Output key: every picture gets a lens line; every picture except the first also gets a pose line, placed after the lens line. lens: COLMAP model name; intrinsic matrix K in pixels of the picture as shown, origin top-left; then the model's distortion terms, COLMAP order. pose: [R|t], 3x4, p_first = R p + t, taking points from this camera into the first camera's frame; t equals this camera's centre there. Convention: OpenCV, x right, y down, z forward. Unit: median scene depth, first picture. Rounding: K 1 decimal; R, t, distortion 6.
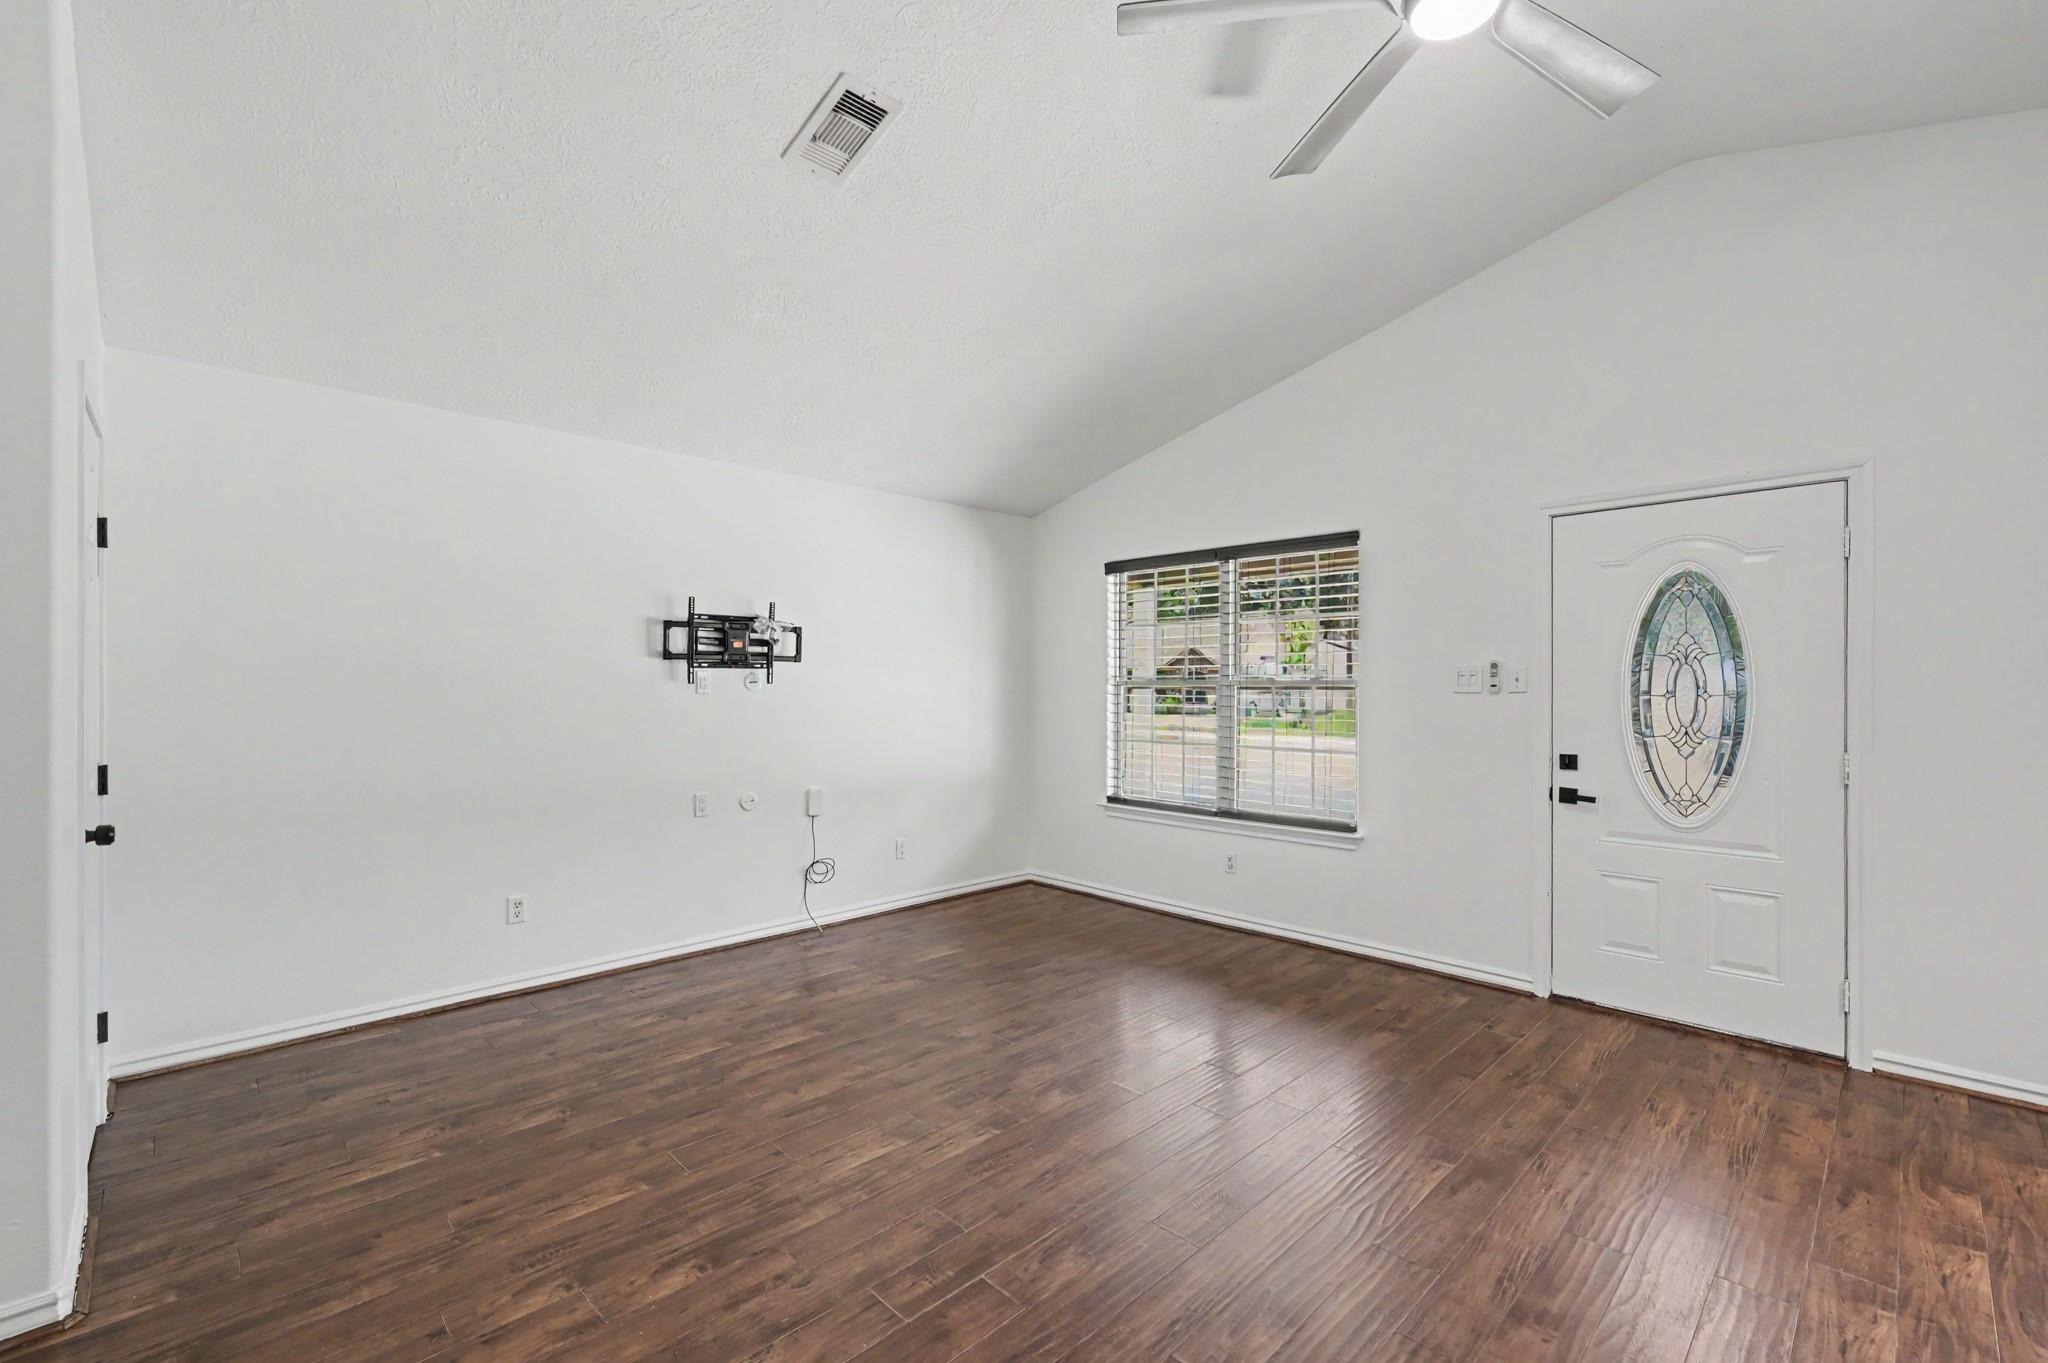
lens RADIAL K [[870.5, 0, 1011.1], [0, 870.5, 686.1], [0, 0, 1]] dist [-0.000663, 0.000212]
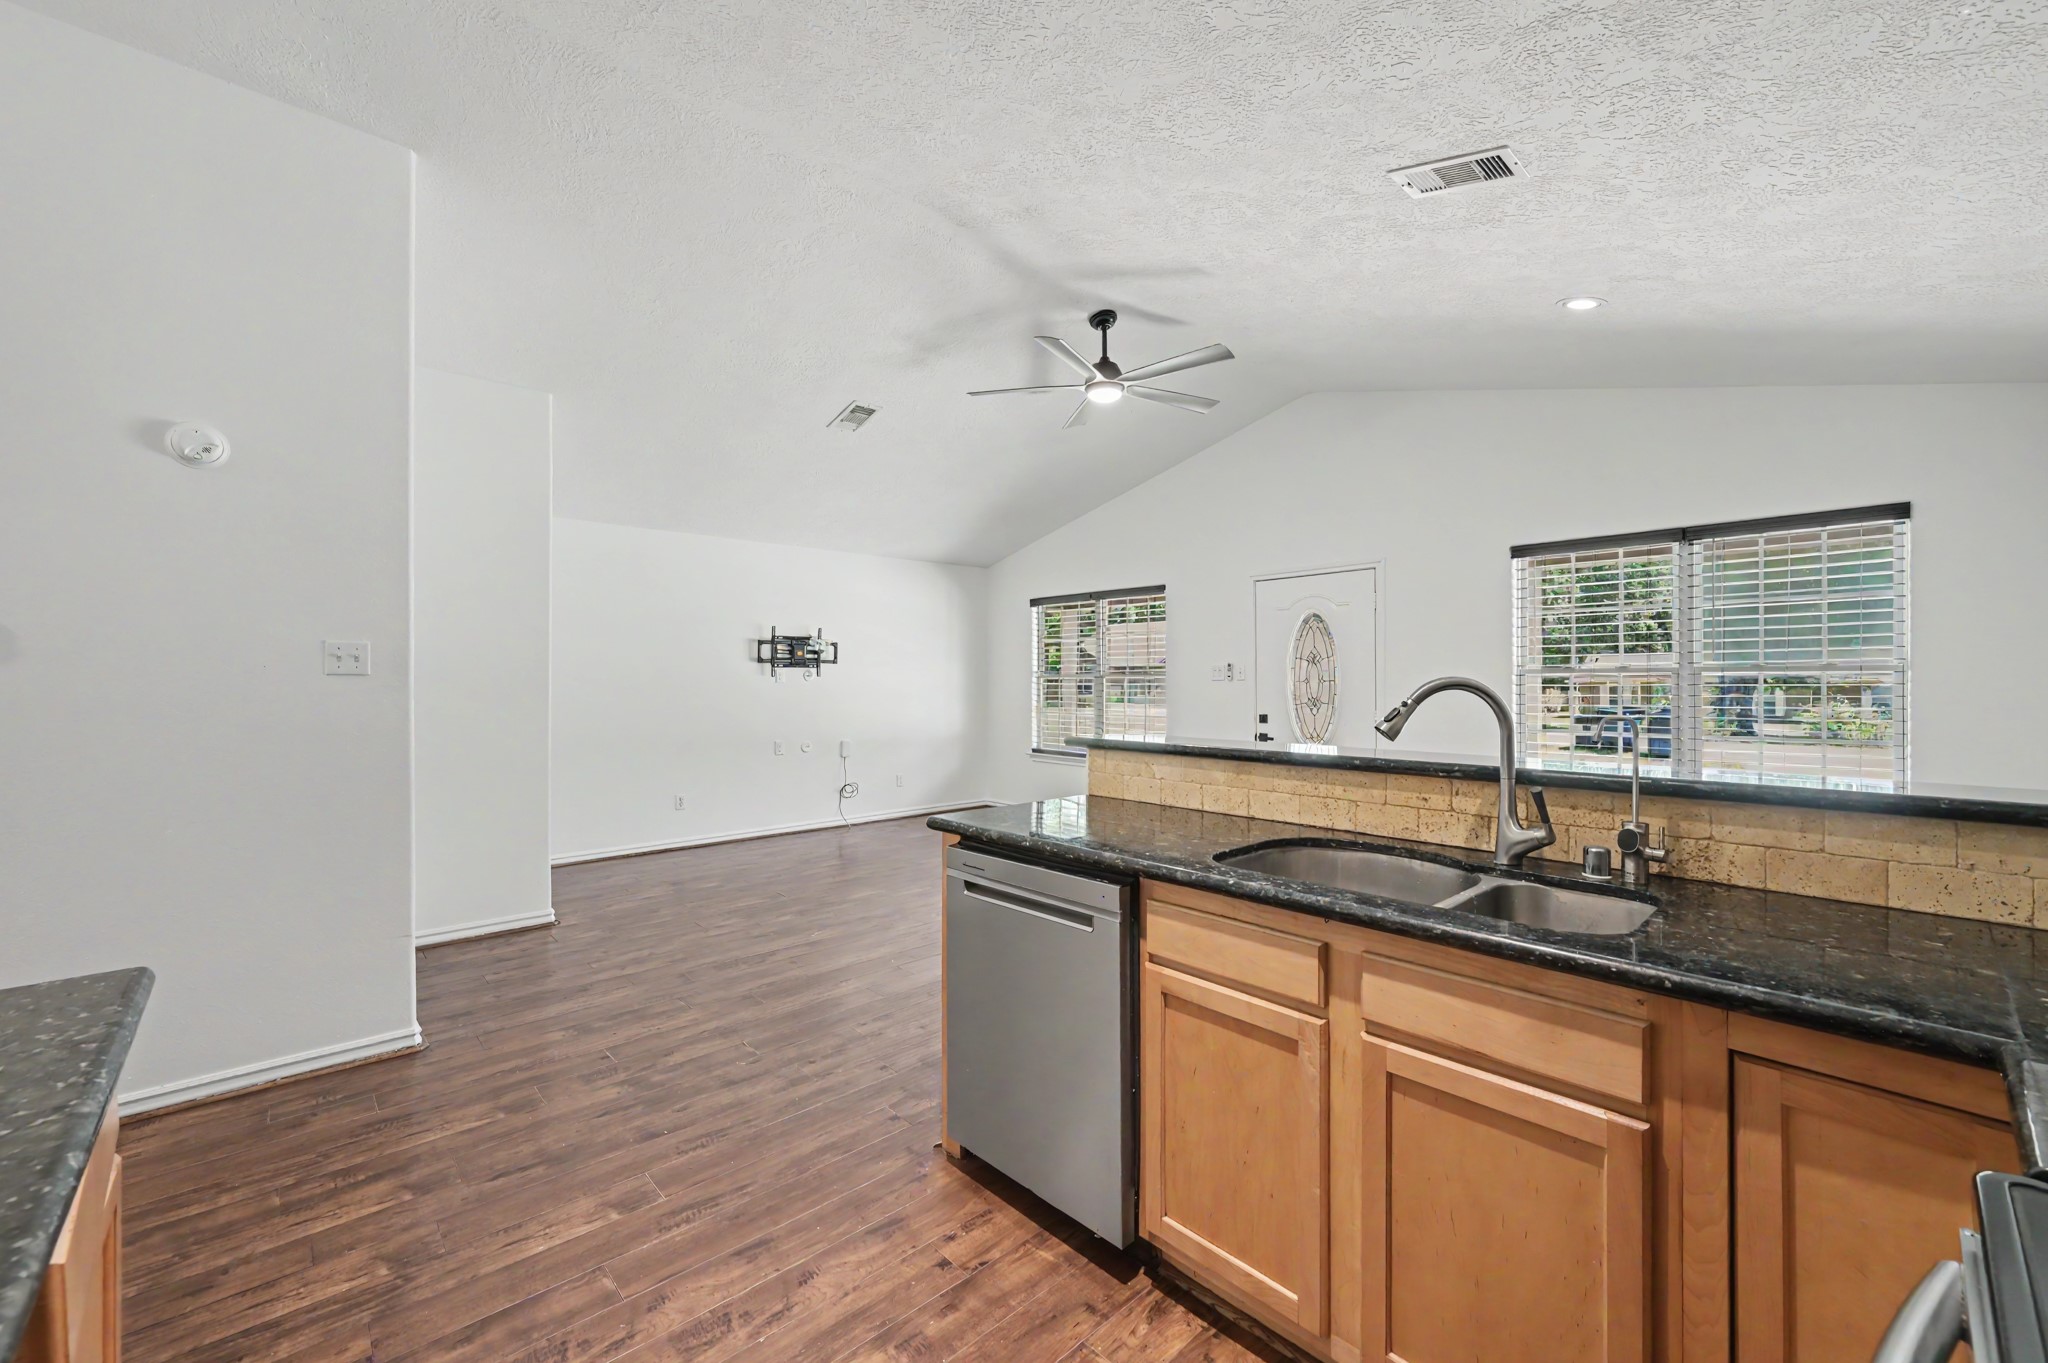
lens RADIAL K [[817.2, 0, 1008.3], [0, 817.2, 678.5], [0, 0, 1]] dist [-0.002401, -0.000422]
pose [[0.999474, -0.003440, -0.032249, 0.147897], [0.003358, 0.999991, -0.002606, 0.006350], [0.032258, 0.002496, 0.999476, -0.599064]]
